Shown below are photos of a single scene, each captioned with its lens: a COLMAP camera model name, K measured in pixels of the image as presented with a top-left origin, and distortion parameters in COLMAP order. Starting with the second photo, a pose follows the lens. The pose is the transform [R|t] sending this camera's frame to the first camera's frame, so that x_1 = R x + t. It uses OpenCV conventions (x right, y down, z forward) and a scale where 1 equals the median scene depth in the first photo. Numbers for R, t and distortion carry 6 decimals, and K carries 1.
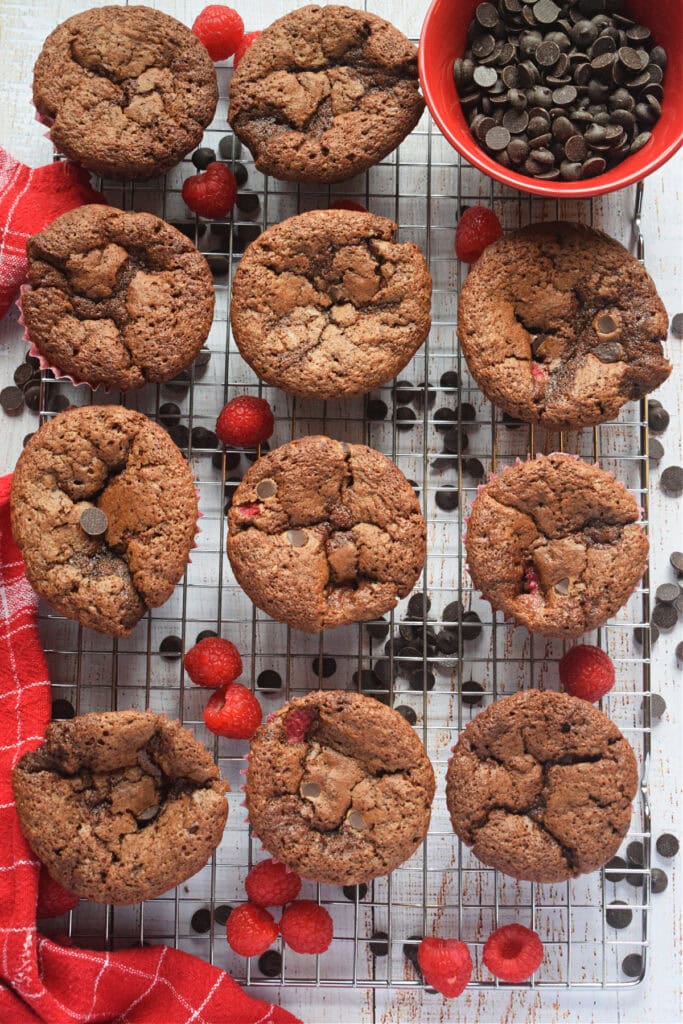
lens RADIAL K [[1869.0, 0, 341.5], [0, 1869.0, 512.0], [0, 0, 1]] dist [-0.024400, -0.098482]
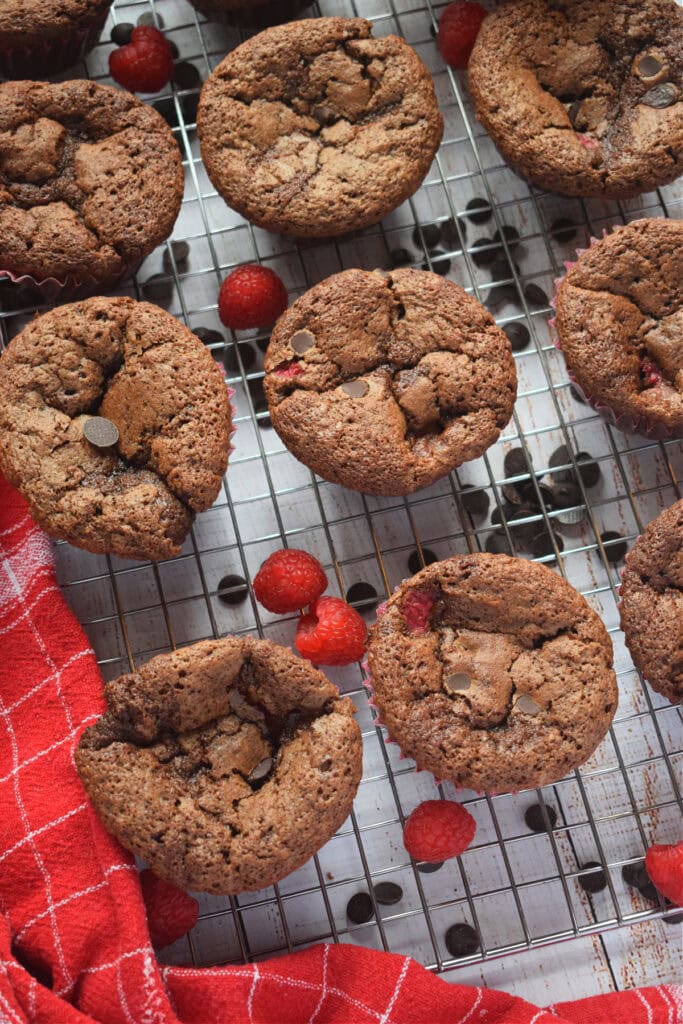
lens RADIAL K [[1869.0, 0, 341.5], [0, 1869.0, 512.0], [0, 0, 1]] dist [-0.024400, -0.098482]
pose [[0.967018, -0.247587, 0.059807, -0.089724], [0.254048, 0.954433, -0.156578, 0.186176], [-0.018315, 0.166608, 0.985853, 0.226168]]
